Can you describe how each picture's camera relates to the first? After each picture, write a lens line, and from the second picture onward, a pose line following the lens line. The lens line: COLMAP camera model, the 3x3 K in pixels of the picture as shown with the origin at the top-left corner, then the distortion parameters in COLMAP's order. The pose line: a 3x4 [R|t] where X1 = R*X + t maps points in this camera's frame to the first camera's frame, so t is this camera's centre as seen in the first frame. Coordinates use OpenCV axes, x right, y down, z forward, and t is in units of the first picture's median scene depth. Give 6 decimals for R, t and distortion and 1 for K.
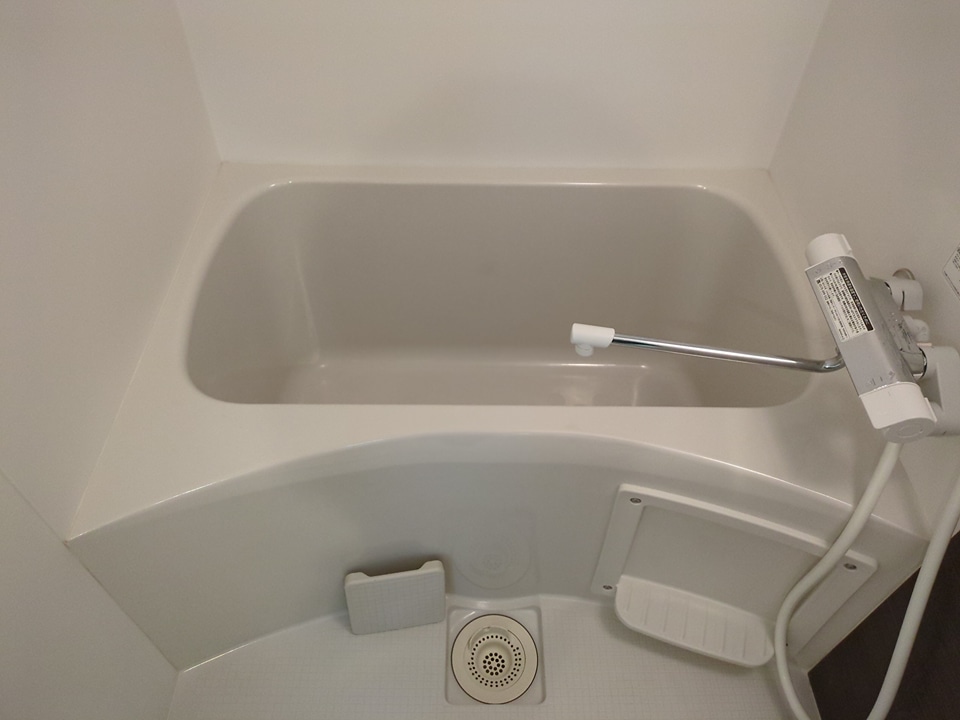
lens RADIAL K [[721.6, 0, 473.6], [0, 721.6, 351.5], [0, 0, 1]] dist [0.019867, -0.005307]
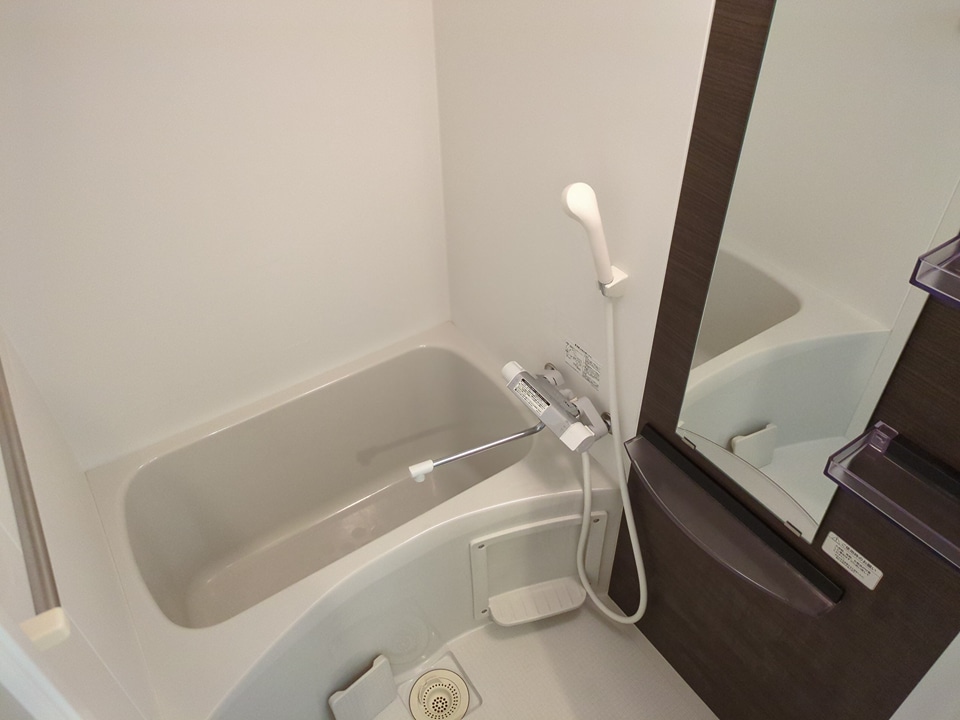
lens RADIAL K [[721.6, 0, 485.5], [0, 721.6, 355.3], [0, 0, 1]] dist [0.019867, -0.005307]
pose [[0.826189, -0.383312, 0.412896, -0.305789], [0.433924, 0.900366, -0.032411, -0.141225], [-0.359334, 0.205943, 0.910201, -0.648391]]
